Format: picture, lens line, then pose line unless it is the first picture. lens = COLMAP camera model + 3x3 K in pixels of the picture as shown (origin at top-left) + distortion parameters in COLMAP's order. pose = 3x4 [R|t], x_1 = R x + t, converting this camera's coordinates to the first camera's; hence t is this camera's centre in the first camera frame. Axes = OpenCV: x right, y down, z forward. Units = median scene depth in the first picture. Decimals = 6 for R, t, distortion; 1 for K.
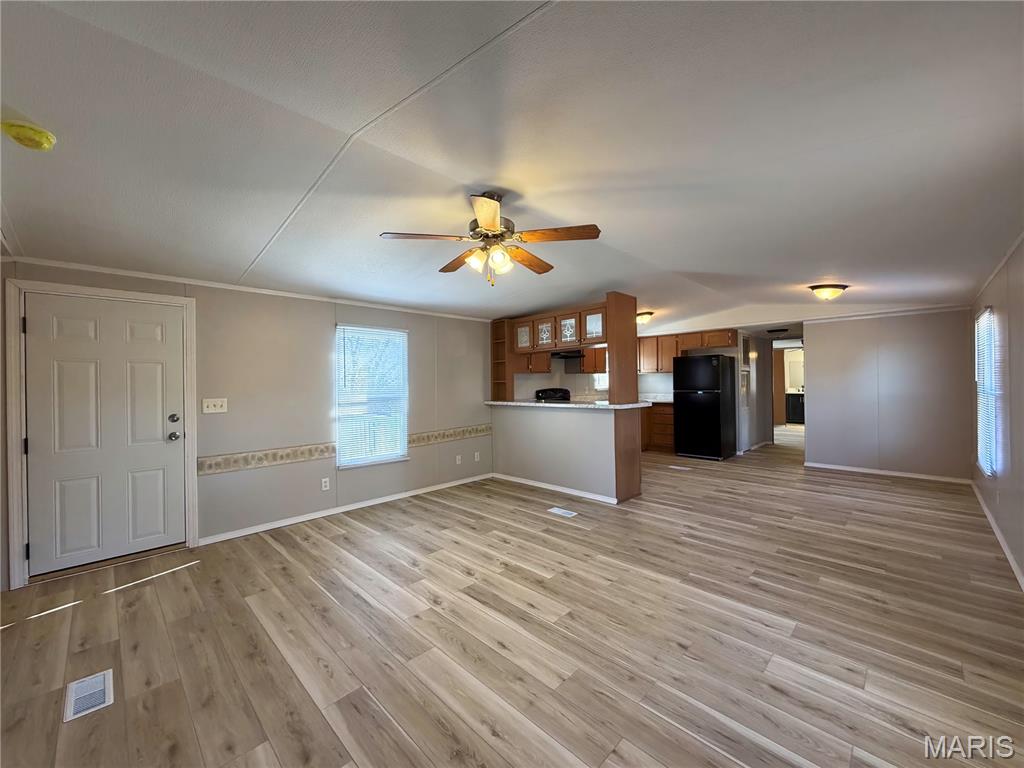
lens RADIAL K [[411.6, 0, 510.1], [0, 411.6, 381.8], [0, 0, 1]] dist [0.002229, -0.000003]
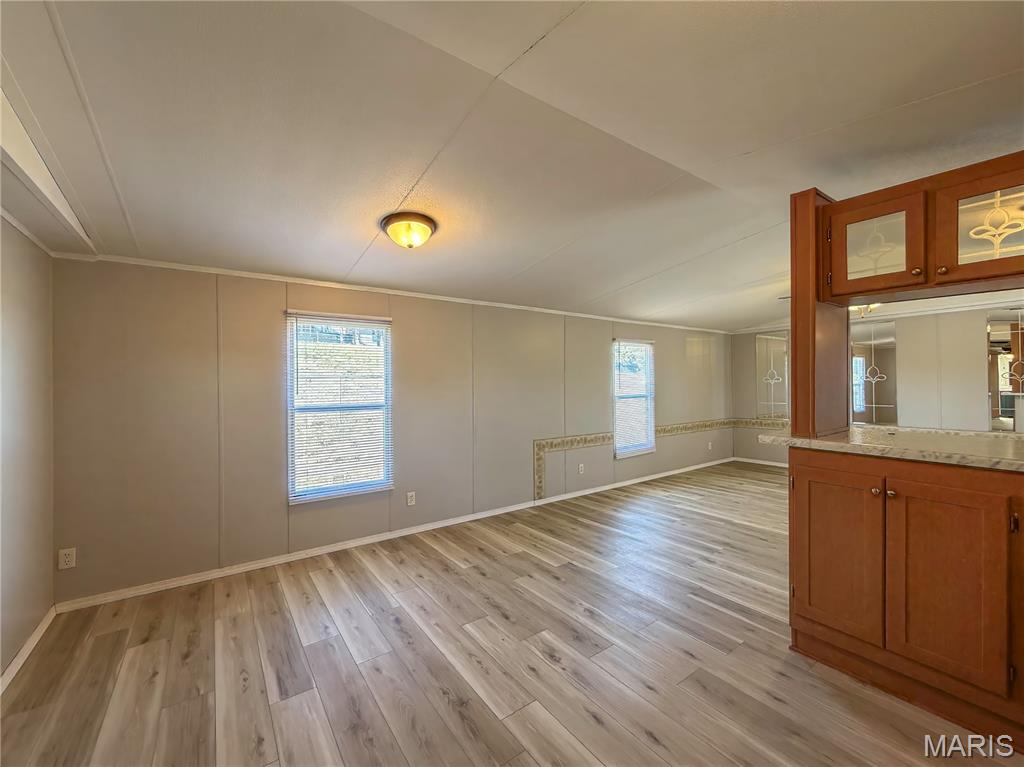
lens RADIAL K [[411.6, 0, 510.1], [0, 411.6, 381.3], [0, 0, 1]] dist [0.002229, -0.000003]
pose [[-0.984181, 0.025957, 0.175251, 0.767332], [0.025618, 0.999663, -0.004200, -0.021135], [-0.175301, 0.000356, -0.984515, 2.146513]]
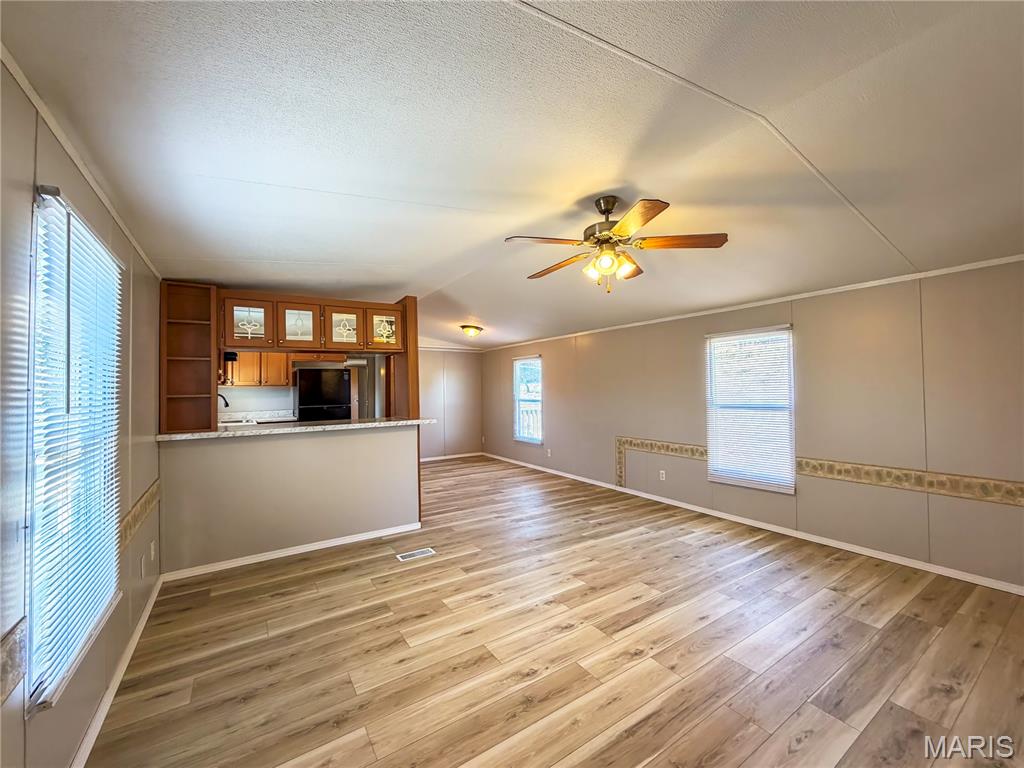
lens RADIAL K [[410.2, 0, 510.4], [0, 410.2, 382.5], [0, 0, 1]] dist [-0.000641, 0.000524]
pose [[0.201348, 0.027621, 0.979130, -0.814586], [0.011973, 0.999458, -0.030657, 0.004262], [-0.979447, 0.017896, 0.200909, 0.822498]]
